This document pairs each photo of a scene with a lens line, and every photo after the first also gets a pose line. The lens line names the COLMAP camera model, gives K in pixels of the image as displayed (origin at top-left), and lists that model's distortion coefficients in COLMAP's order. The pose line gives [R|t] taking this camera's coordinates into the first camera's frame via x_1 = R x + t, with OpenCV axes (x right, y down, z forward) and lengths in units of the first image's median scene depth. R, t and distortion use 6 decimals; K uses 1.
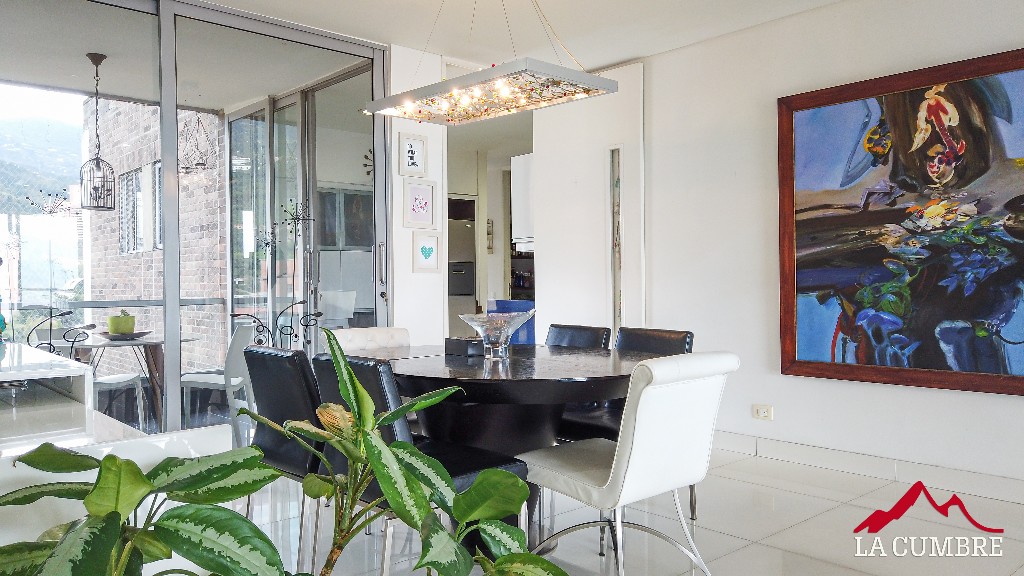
lens RADIAL K [[765.8, 0, 512.0], [0, 765.8, 288.0], [0, 0, 1]] dist [0.042303, -0.005384]
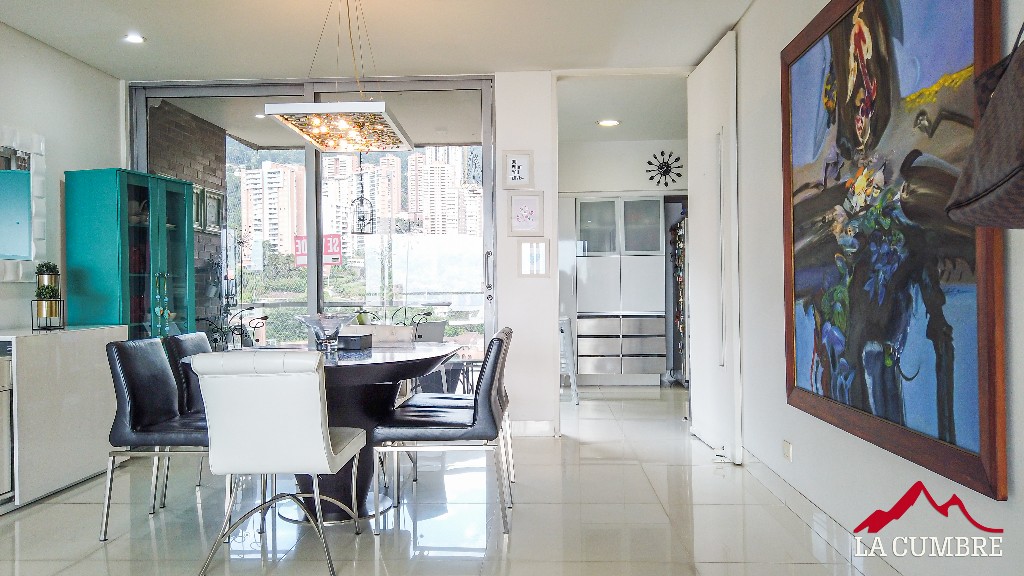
lens RADIAL K [[788.2, 0, 512.0], [0, 788.2, 288.0], [0, 0, 1]] dist [0.051860, -0.002408]
pose [[0.698133, -0.001715, -0.715966, 0.828751], [-0.000960, 0.999994, -0.003331, -0.002552], [0.715968, 0.003013, 0.698127, 0.268528]]
